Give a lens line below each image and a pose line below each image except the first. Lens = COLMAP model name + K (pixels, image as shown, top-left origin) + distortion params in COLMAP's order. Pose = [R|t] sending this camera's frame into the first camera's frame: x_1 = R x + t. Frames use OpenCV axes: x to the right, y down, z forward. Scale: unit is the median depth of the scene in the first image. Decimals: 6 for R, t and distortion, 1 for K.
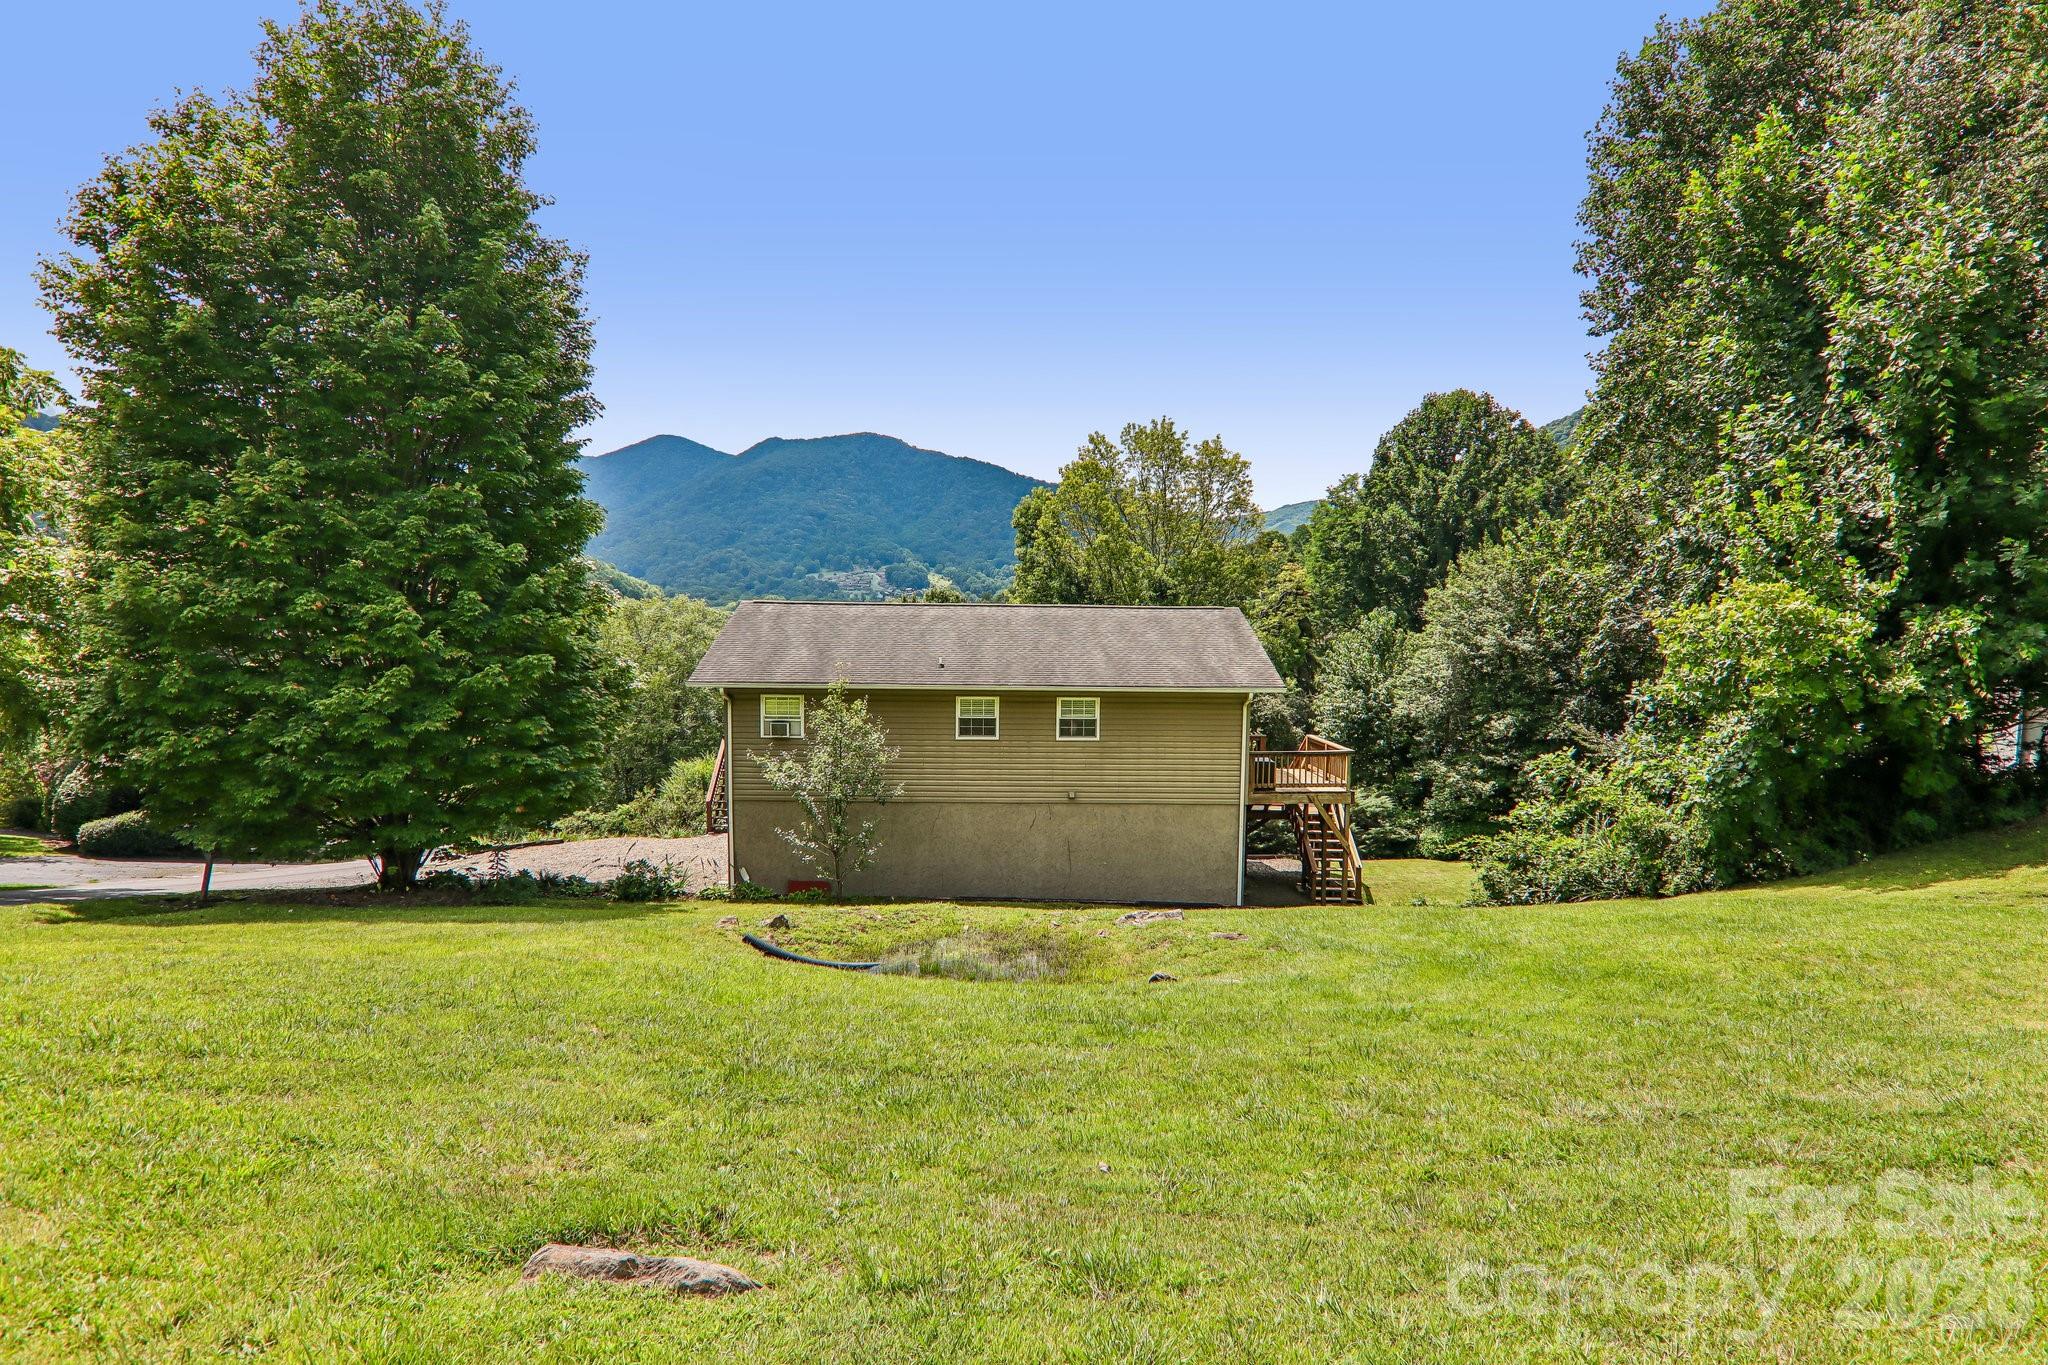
lens RADIAL K [[1163.5, 0, 1036.2], [0, 1163.5, 732.7], [0, 0, 1]] dist [0.010044, -0.024272]
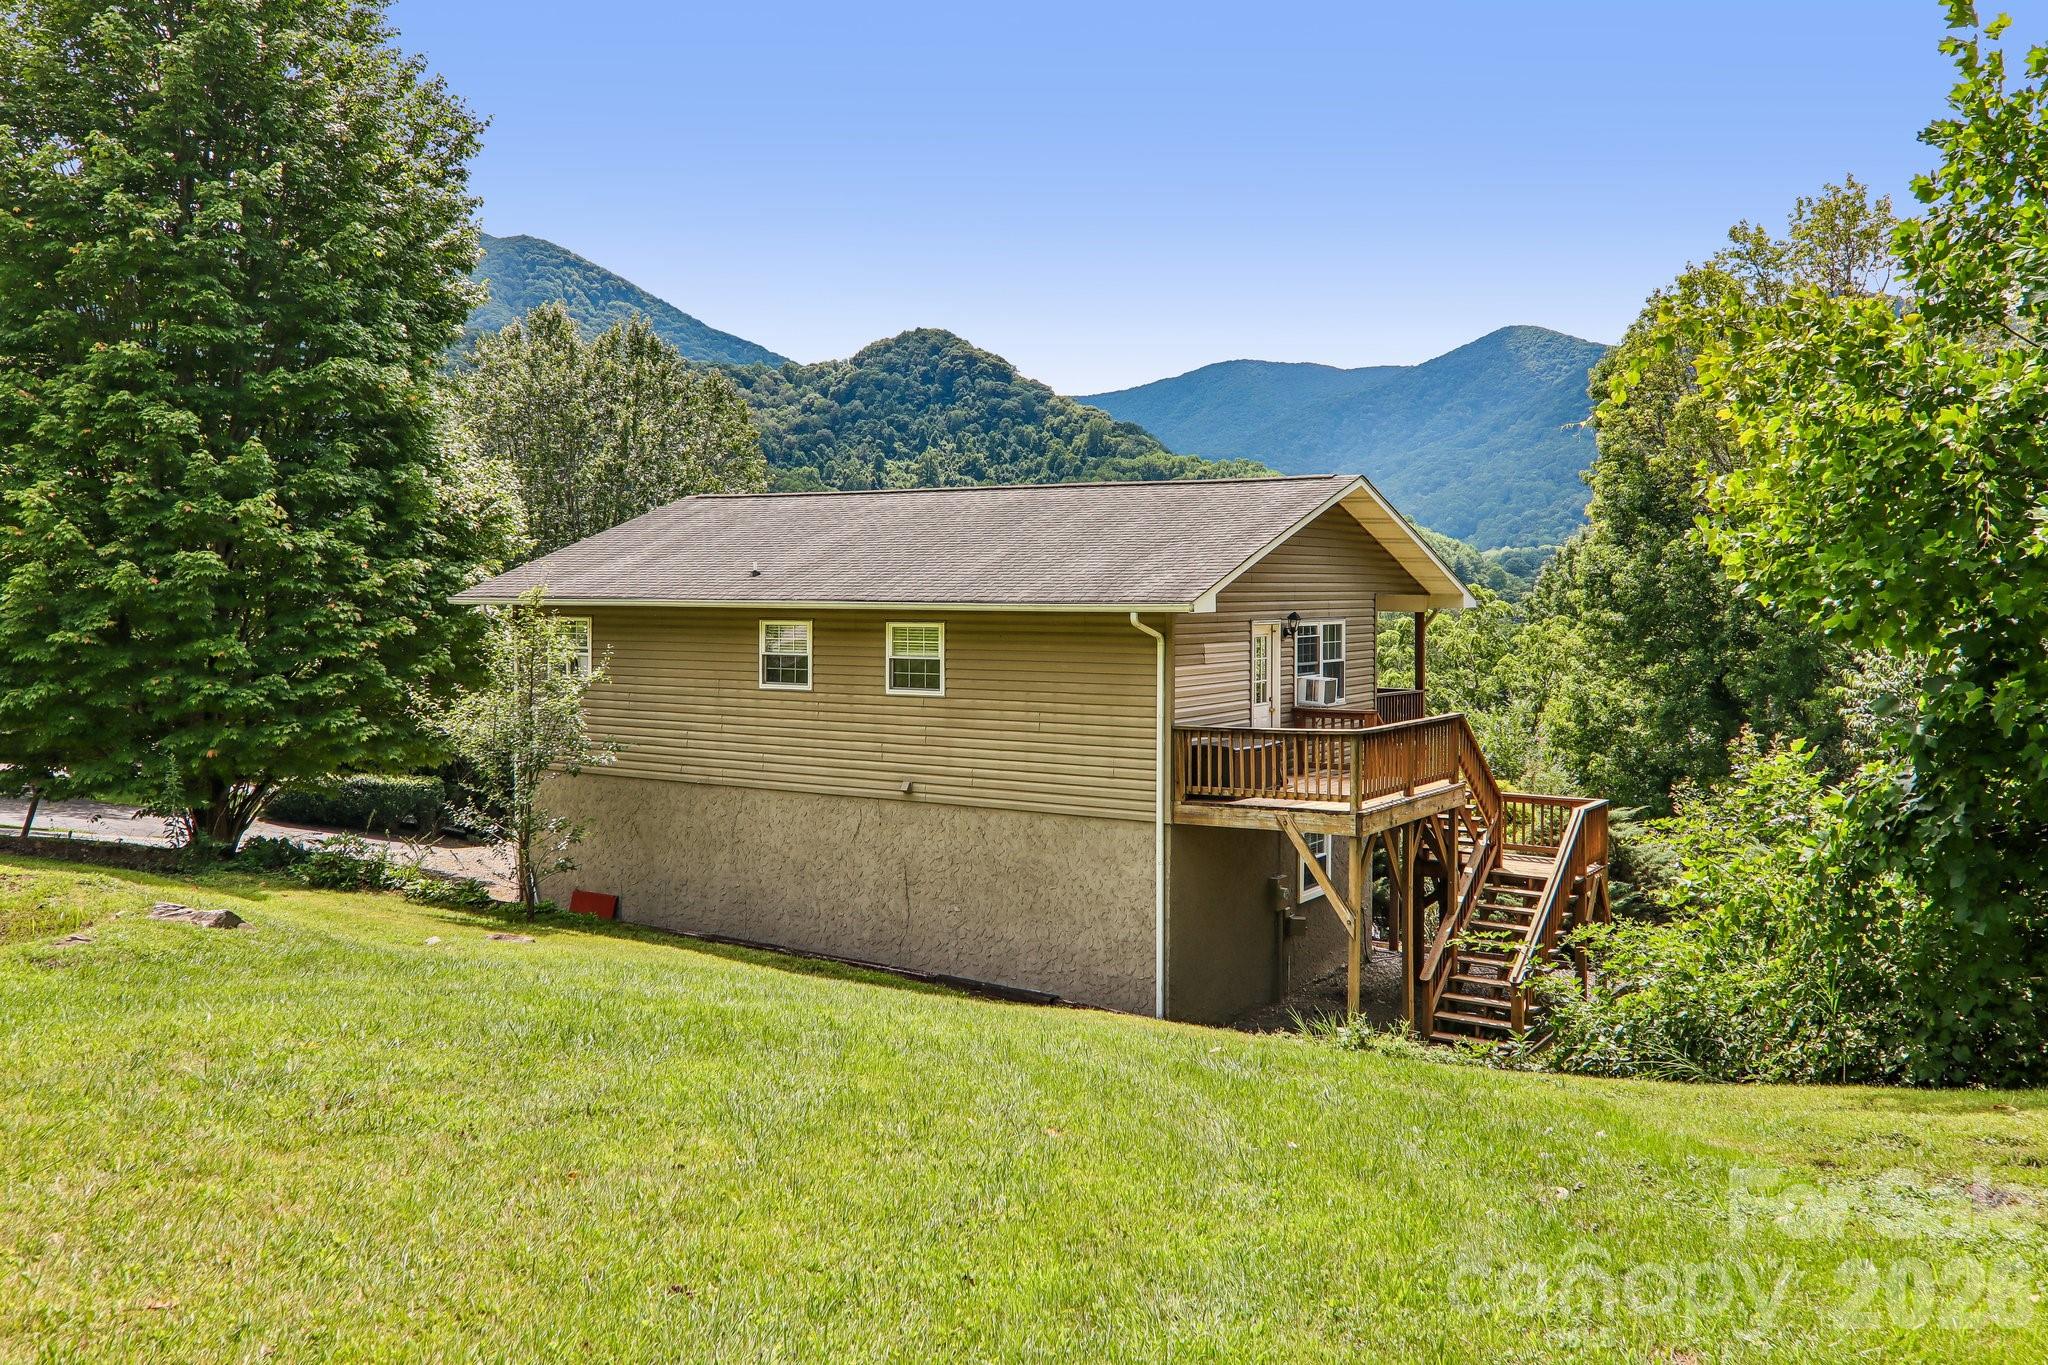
lens RADIAL K [[1751.0, 0, 1018.6], [0, 1751.0, 617.3], [0, 0, 1]] dist [0.005990, 0.002376]
pose [[0.829446, 0.002034, -0.558584, 0.580419], [-0.050176, 0.996222, -0.070879, 0.027856], [0.556329, 0.086817, 0.826414, 0.286073]]
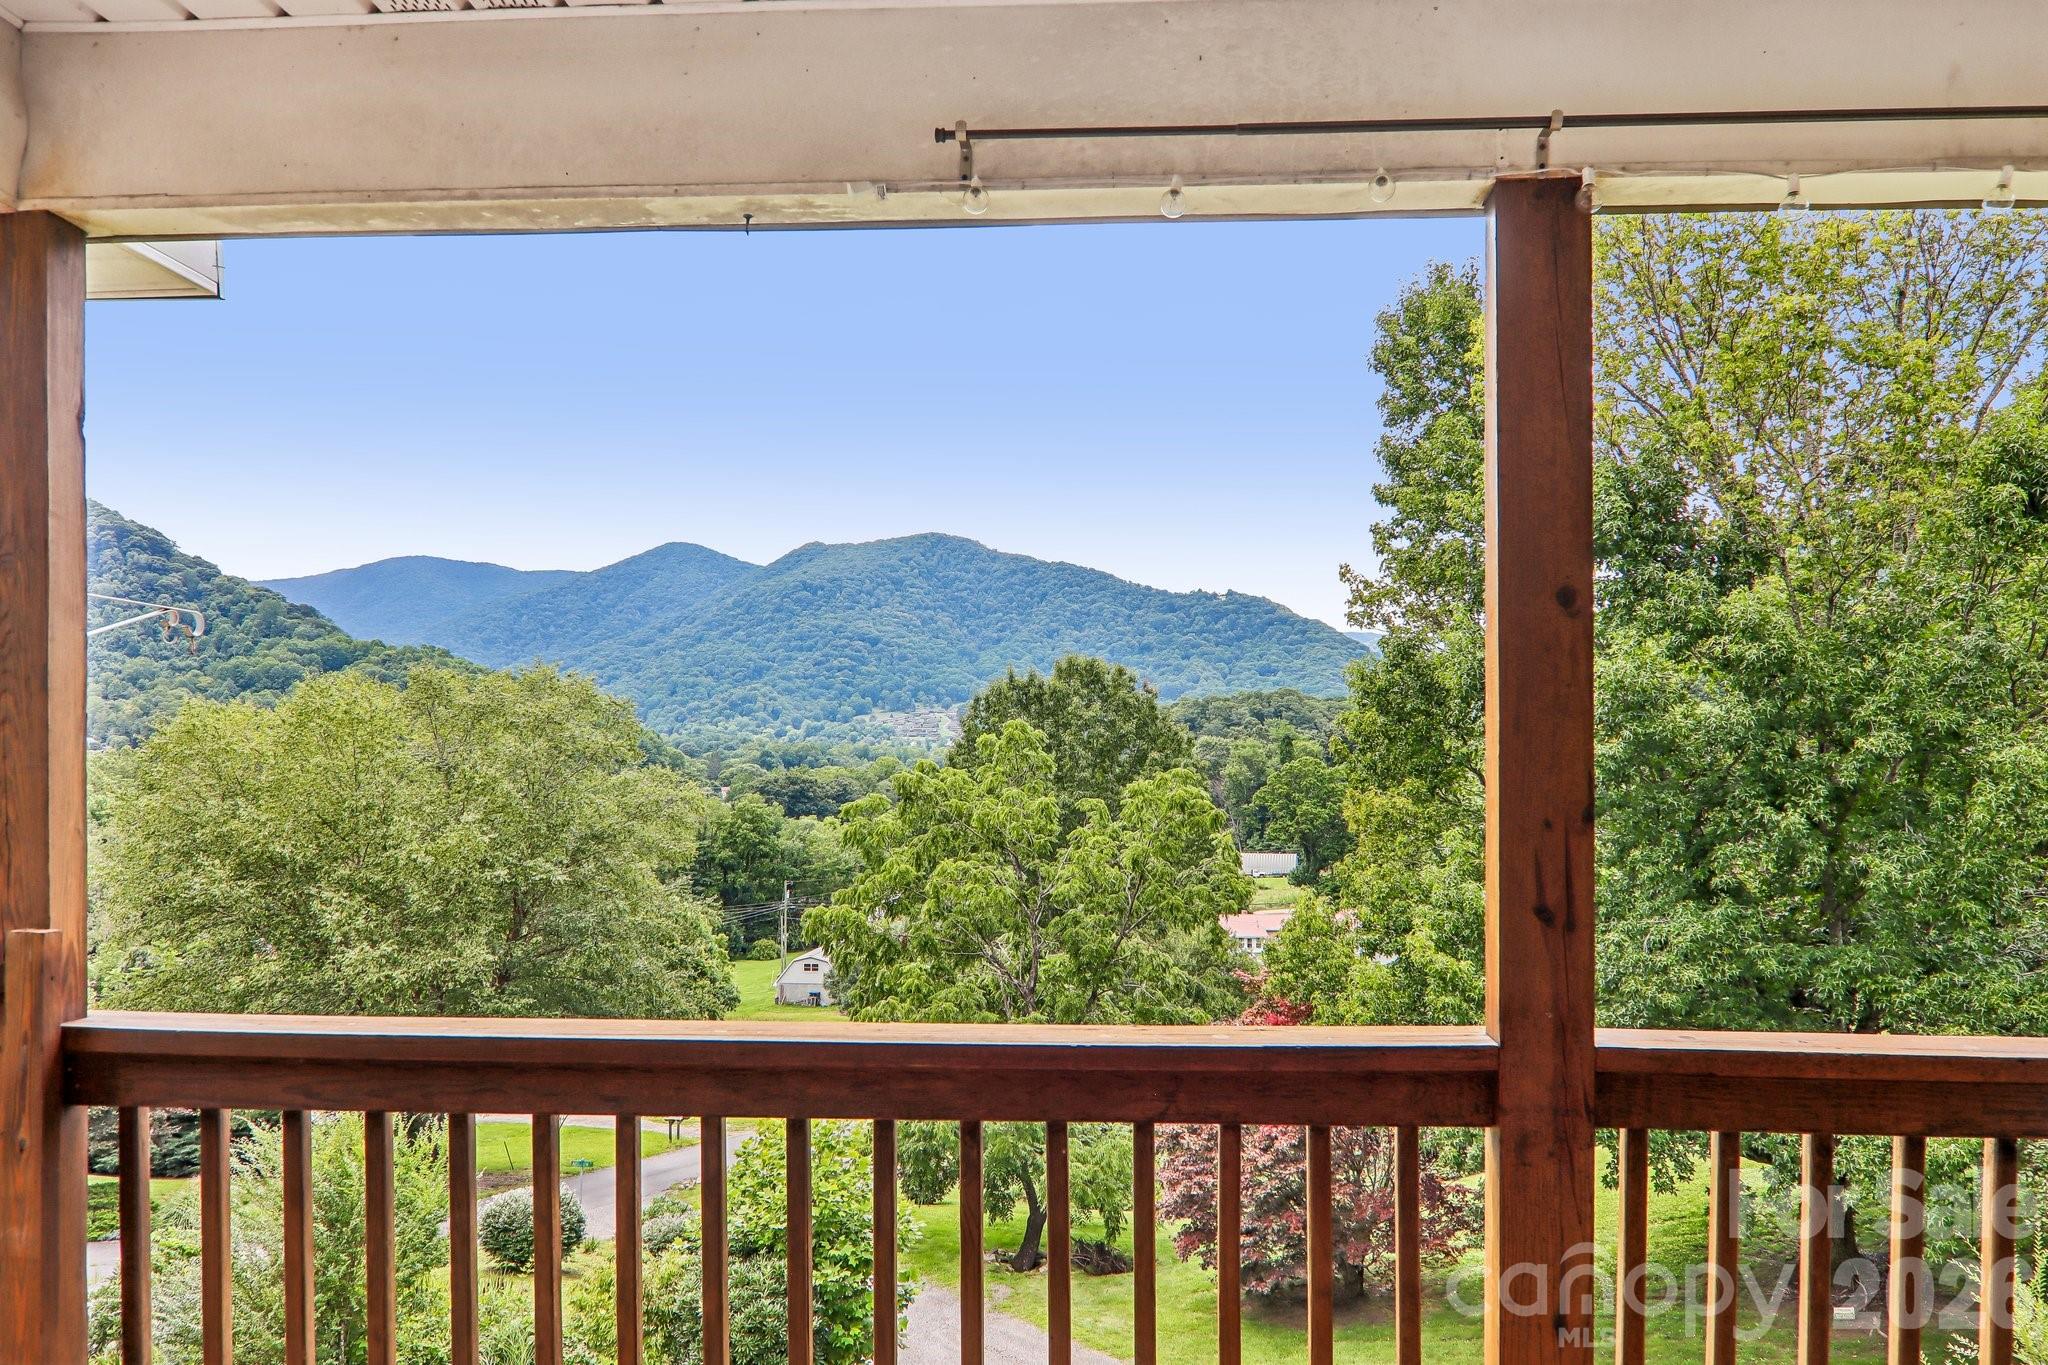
lens RADIAL K [[1502.2, 0, 1034.1], [0, 1502.2, 752.7], [0, 0, 1]] dist [0.007321, -0.003702]
pose [[0.997081, -0.011848, -0.075426, -0.240897], [0.003258, 0.993589, -0.113005, -0.046201], [0.076282, 0.112429, 0.990727, 1.490781]]
